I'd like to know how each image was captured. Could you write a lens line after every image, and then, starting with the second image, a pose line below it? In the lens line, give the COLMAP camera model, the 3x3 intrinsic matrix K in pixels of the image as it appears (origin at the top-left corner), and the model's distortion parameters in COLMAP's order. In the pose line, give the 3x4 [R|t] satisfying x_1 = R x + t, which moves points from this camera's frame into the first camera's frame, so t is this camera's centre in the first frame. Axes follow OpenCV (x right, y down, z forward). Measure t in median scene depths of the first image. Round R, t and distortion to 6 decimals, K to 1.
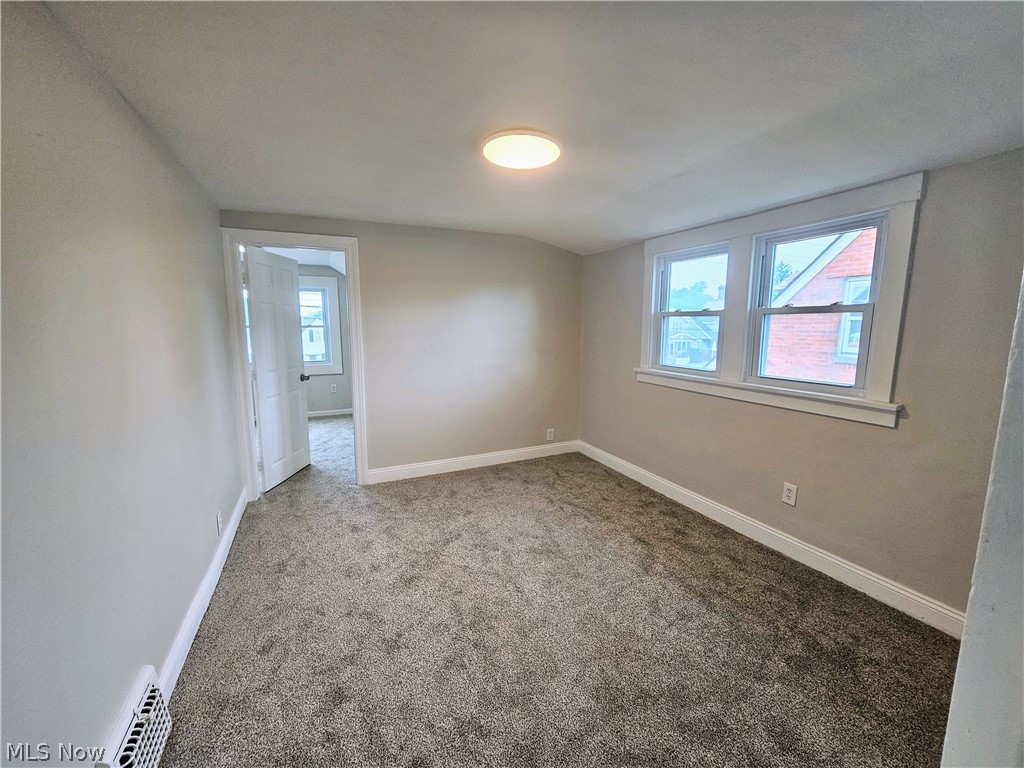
lens RADIAL K [[420.5, 0, 507.7], [0, 420.5, 383.2], [0, 0, 1]] dist [0.000358, 0.000670]
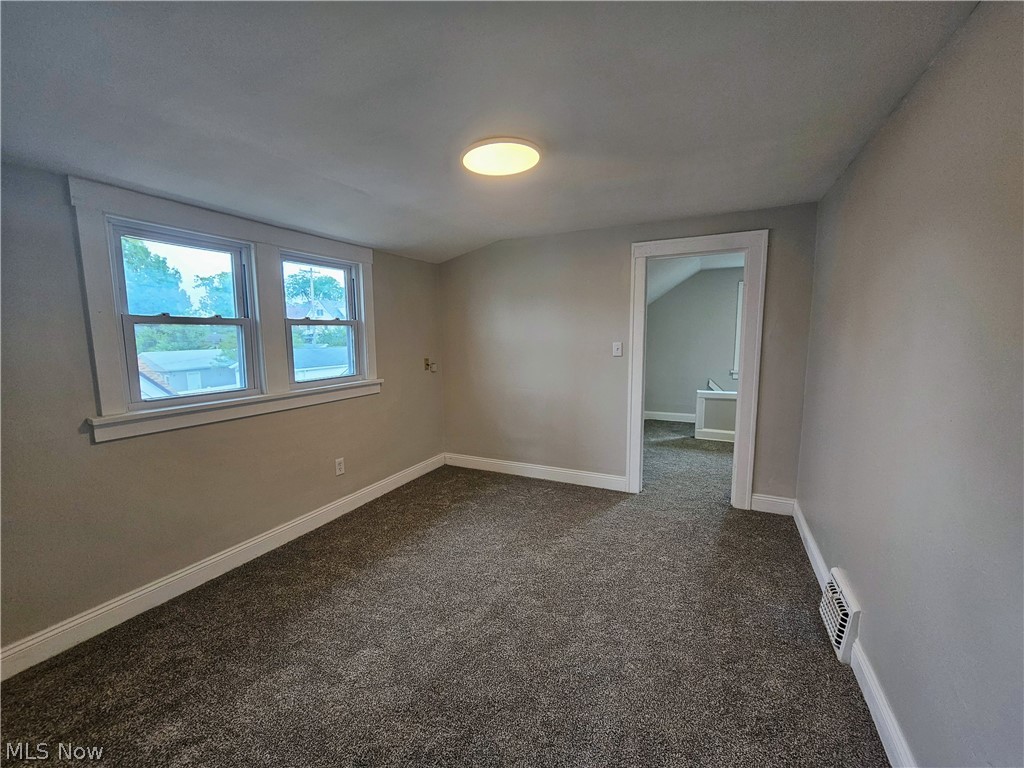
lens RADIAL K [[420.5, 0, 505.6], [0, 420.5, 381.2], [0, 0, 1]] dist [0.000358, 0.000670]
pose [[-0.633525, -0.084615, 0.769082, -0.492667], [0.114299, 0.972861, 0.201189, -0.152248], [-0.765233, 0.215363, -0.606660, 1.083579]]
